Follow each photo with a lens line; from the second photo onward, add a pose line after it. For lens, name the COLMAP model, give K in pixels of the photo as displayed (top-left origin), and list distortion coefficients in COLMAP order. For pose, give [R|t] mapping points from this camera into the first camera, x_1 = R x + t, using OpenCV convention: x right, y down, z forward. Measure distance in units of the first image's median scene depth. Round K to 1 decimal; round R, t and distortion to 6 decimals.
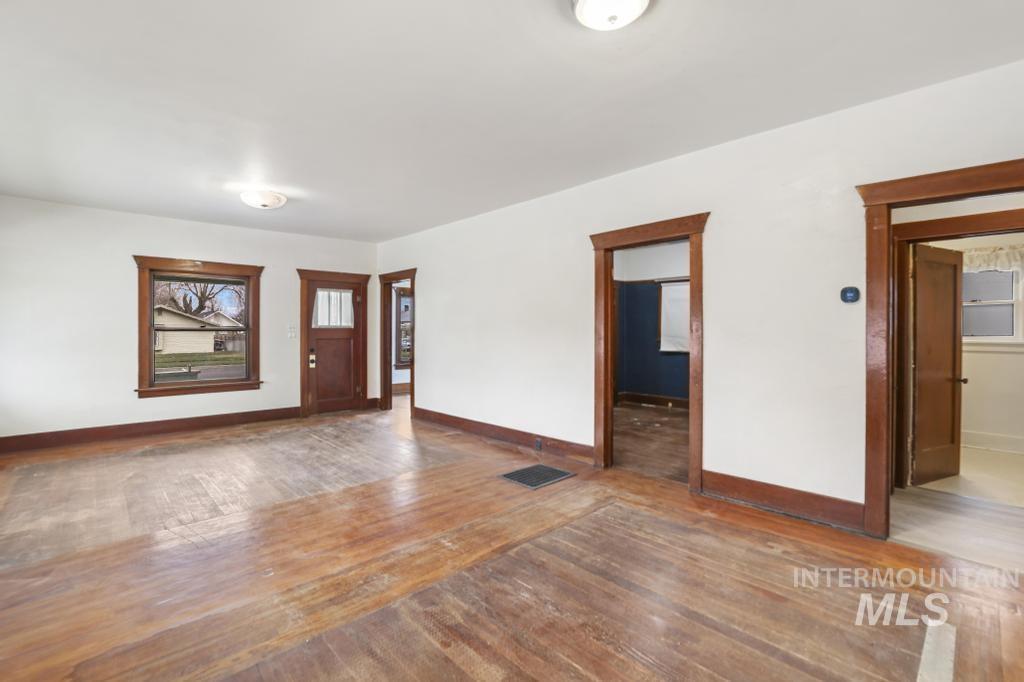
lens RADIAL K [[455.6, 0, 509.0], [0, 455.6, 334.0], [0, 0, 1]] dist [-0.047041, 0.023049]
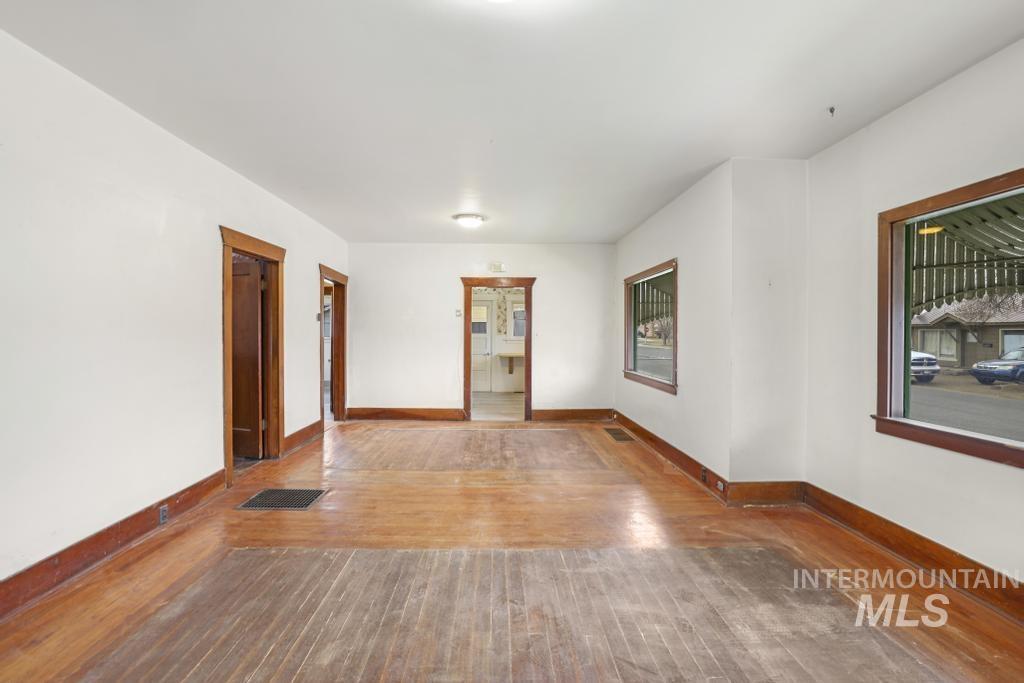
lens RADIAL K [[455.6, 0, 509.0], [0, 455.6, 334.5], [0, 0, 1]] dist [-0.047041, 0.023049]
pose [[-0.750042, -0.004114, 0.661378, -0.832212], [-0.000439, 0.999984, 0.005722, -0.017905], [-0.661390, 0.004002, -0.750031, 1.331124]]
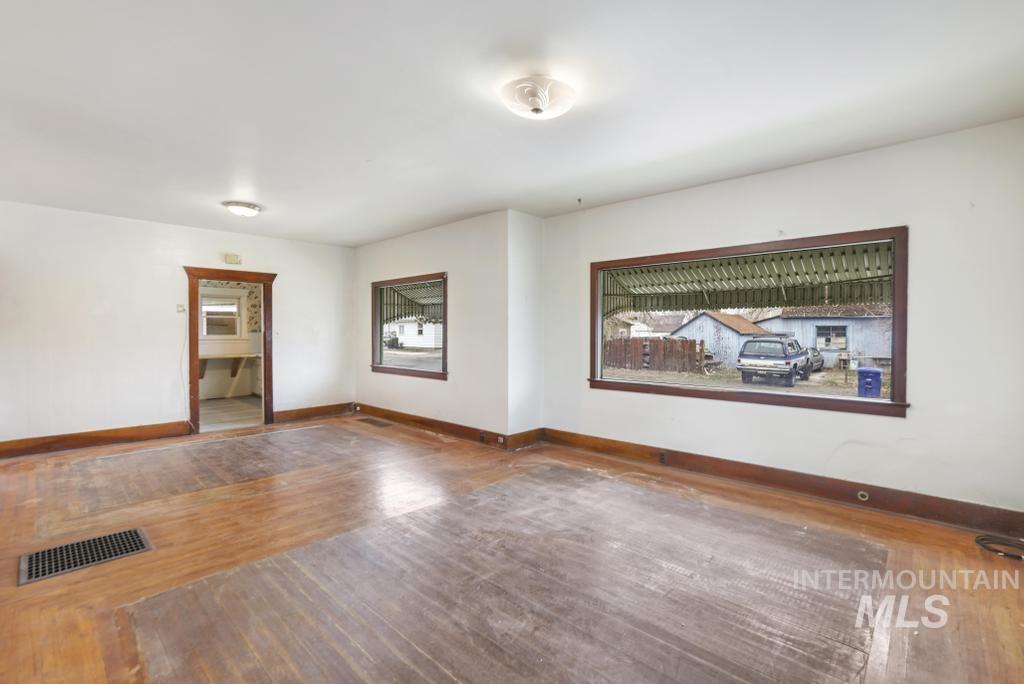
lens RADIAL K [[455.6, 0, 509.0], [0, 455.6, 335.0], [0, 0, 1]] dist [-0.047041, 0.023049]
pose [[-0.998077, -0.000461, -0.061990, -0.510692], [-0.001138, 0.999940, 0.010880, -0.020050], [0.061981, 0.010930, -0.998017, 1.647566]]
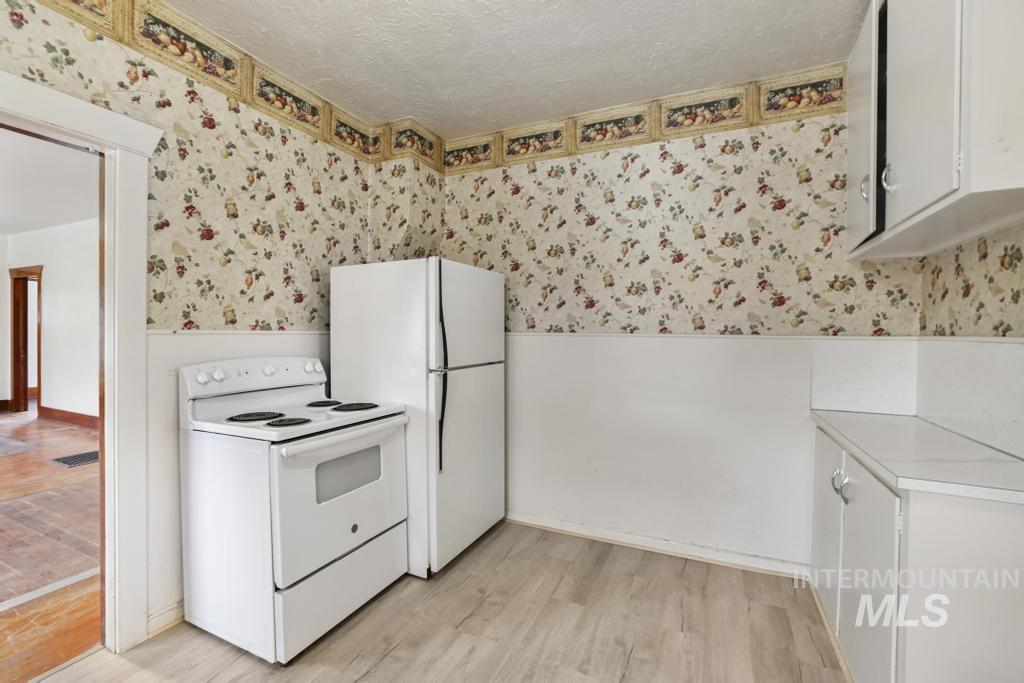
lens RADIAL K [[455.6, 0, 509.0], [0, 455.6, 334.5], [0, 0, 1]] dist [-0.047041, 0.023049]
pose [[0.932664, 0.000511, 0.360746, 0.619039], [-0.004378, 0.999941, 0.009901, -0.015397], [-0.360720, -0.010814, 0.932611, -0.424059]]
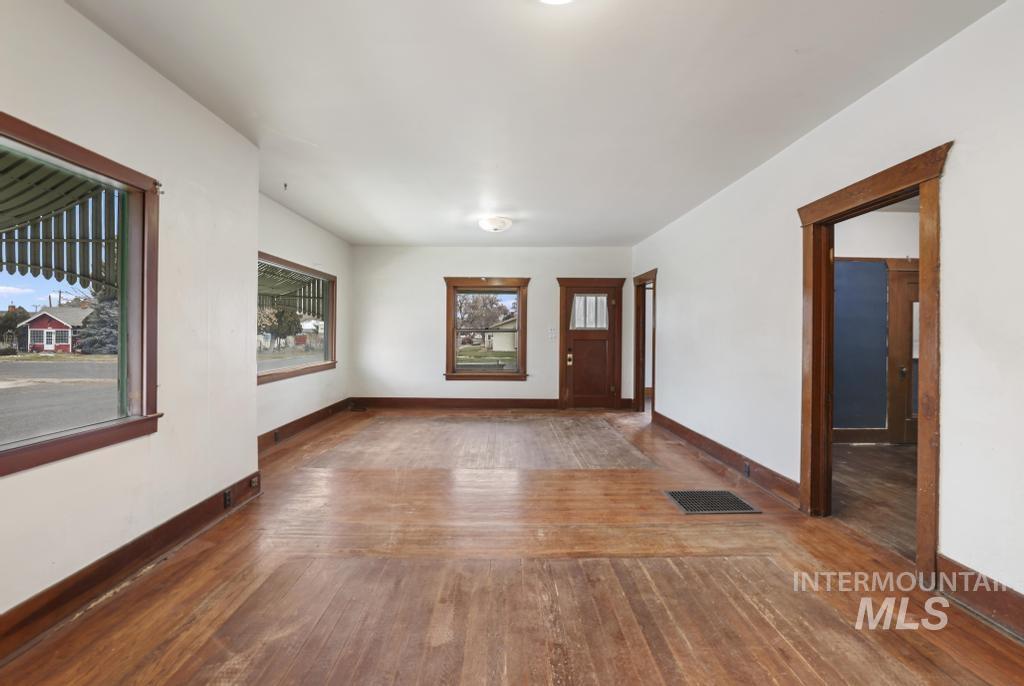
lens RADIAL K [[455.6, 0, 509.0], [0, 455.6, 336.0], [0, 0, 1]] dist [-0.047041, 0.023049]
pose [[0.737848, 0.009138, -0.674906, 0.340928], [-0.010218, 0.999945, 0.002368, 0.001476], [0.674890, 0.005149, 0.737900, 0.113496]]
